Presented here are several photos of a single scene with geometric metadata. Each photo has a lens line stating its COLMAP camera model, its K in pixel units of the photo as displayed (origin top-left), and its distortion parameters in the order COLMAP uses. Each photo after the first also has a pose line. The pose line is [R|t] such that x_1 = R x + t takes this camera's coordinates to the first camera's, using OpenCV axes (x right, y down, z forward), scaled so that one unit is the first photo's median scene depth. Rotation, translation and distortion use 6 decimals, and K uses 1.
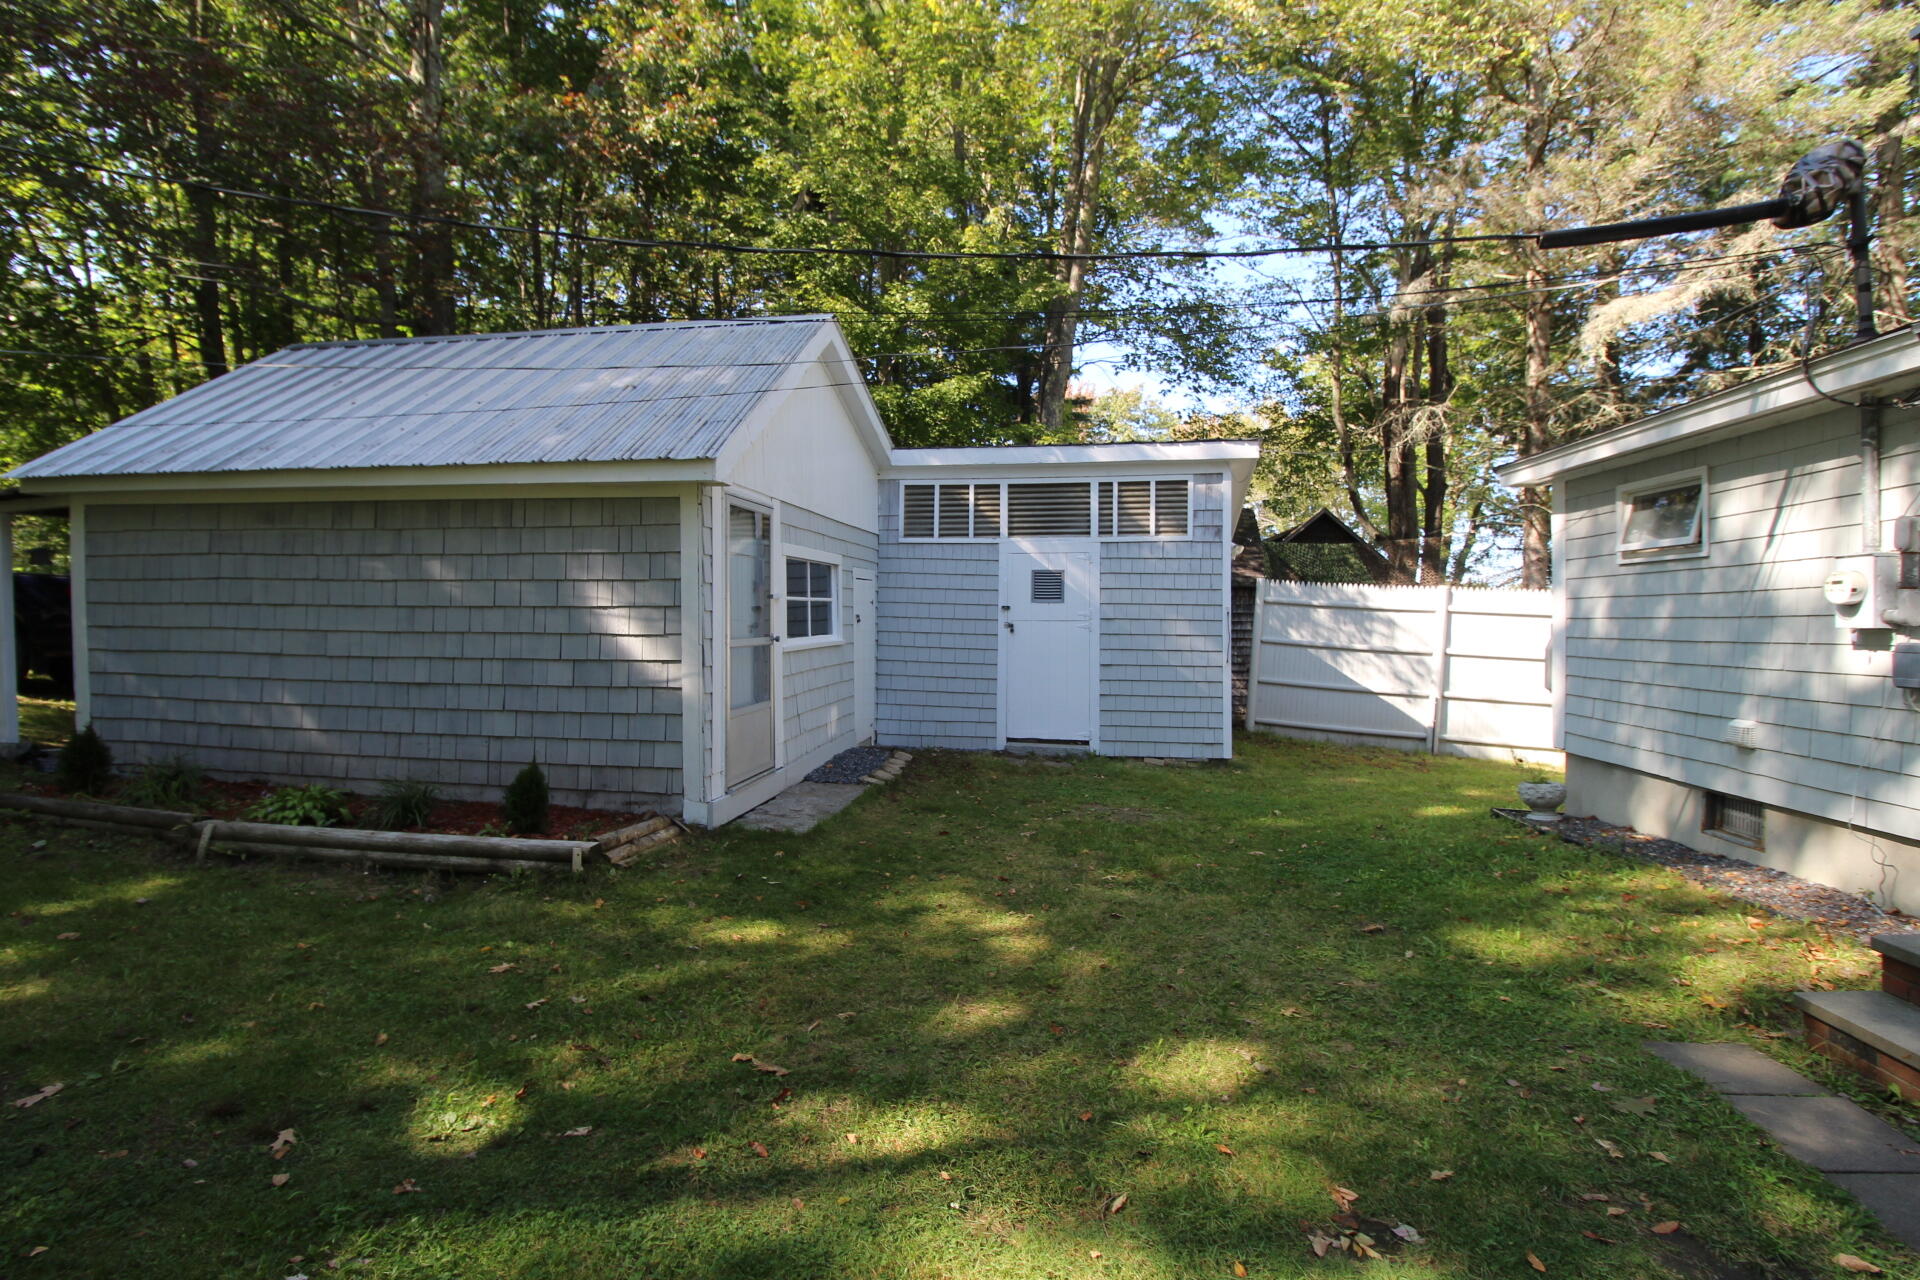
lens RADIAL K [[908.9, 0, 961.2], [0, 908.9, 627.3], [0, 0, 1]] dist [-0.011033, -0.001814]
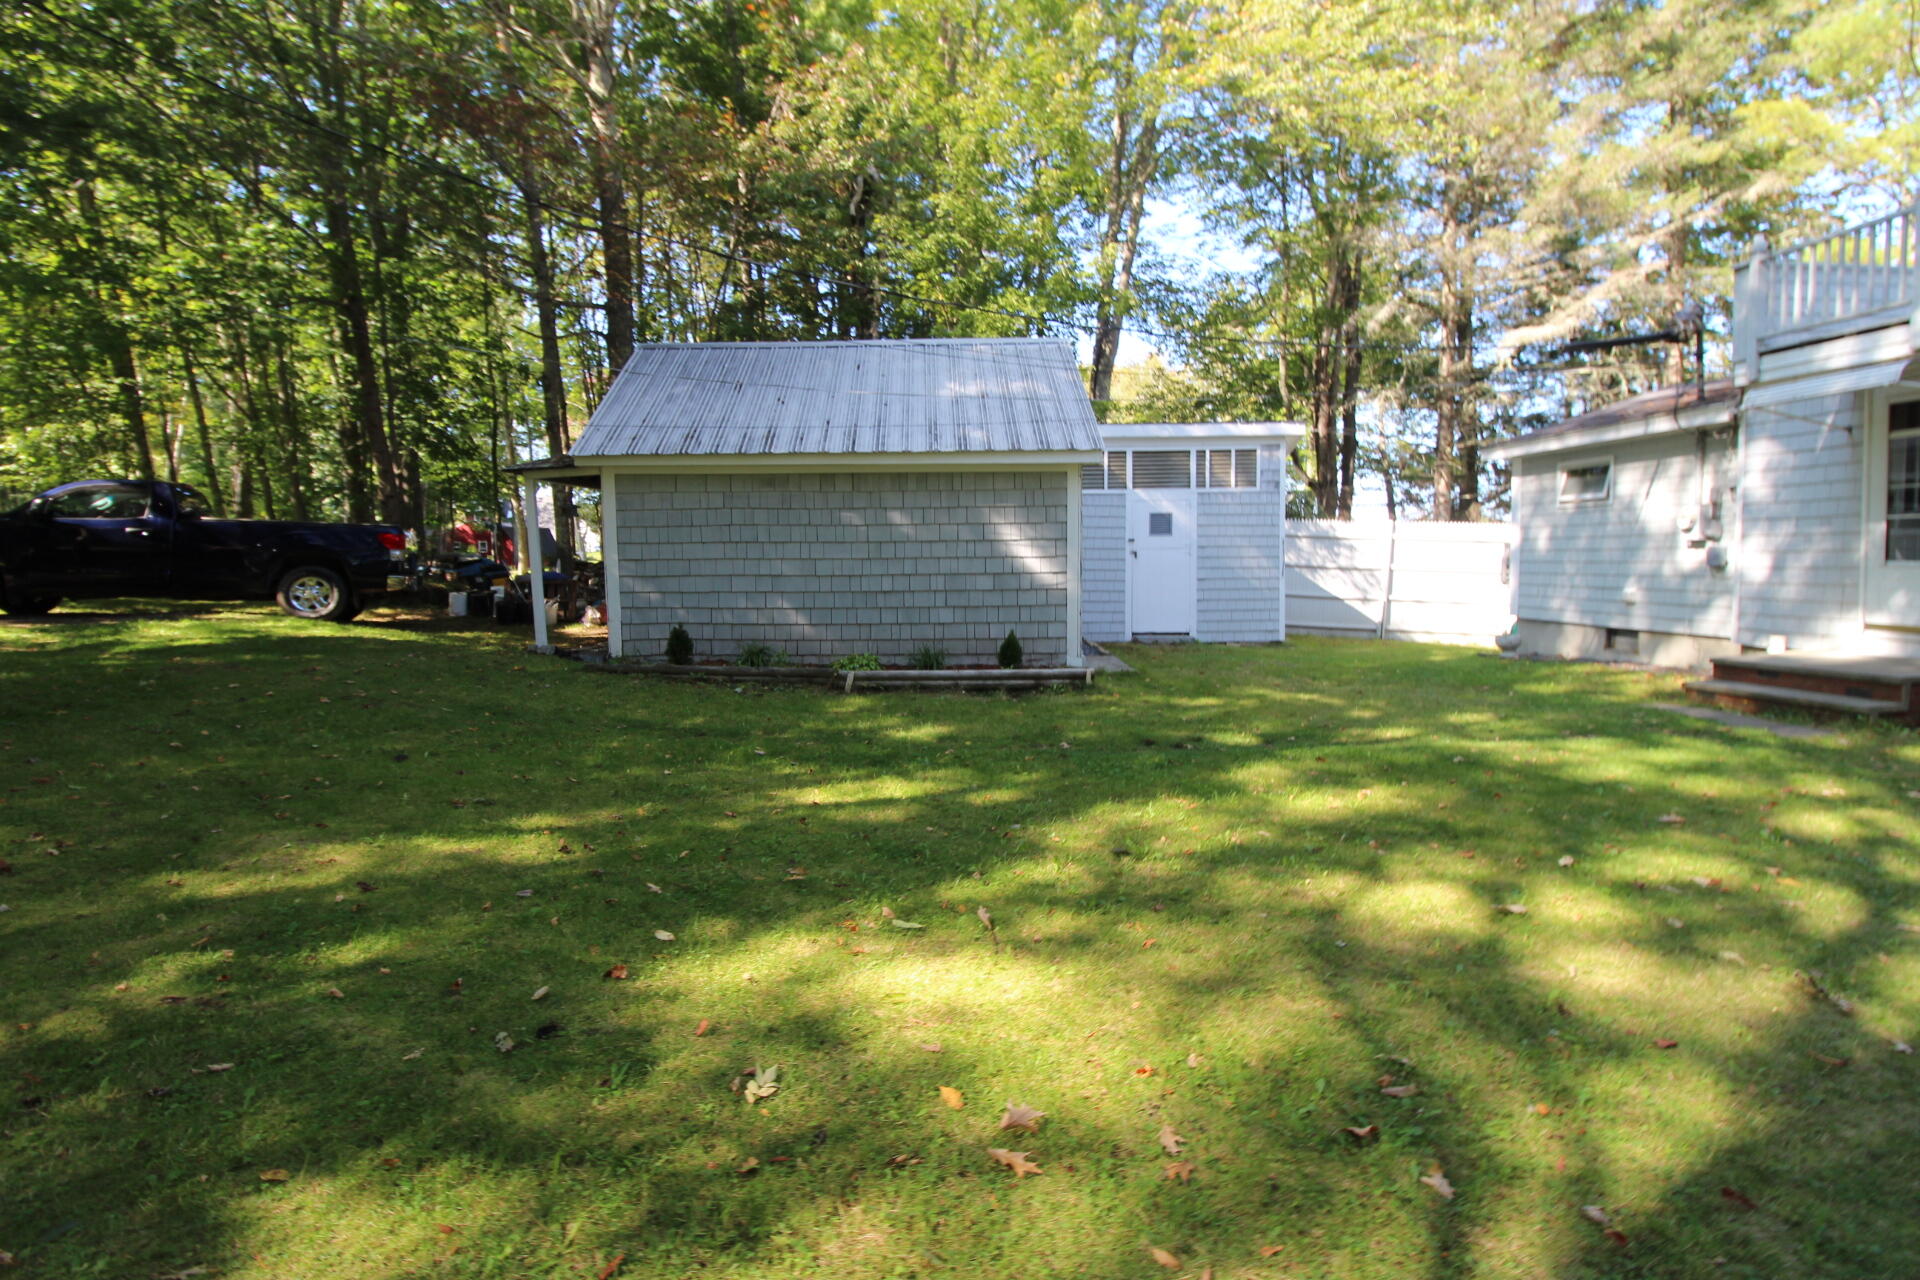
lens RADIAL K [[908.9, 0, 958.5], [0, 908.9, 643.9], [0, 0, 1]] dist [-0.011033, -0.001814]
pose [[0.984393, -0.034165, 0.172635, -0.751760], [0.019385, 0.996055, 0.086590, 0.019137], [-0.174913, -0.081892, 0.981172, -0.564460]]
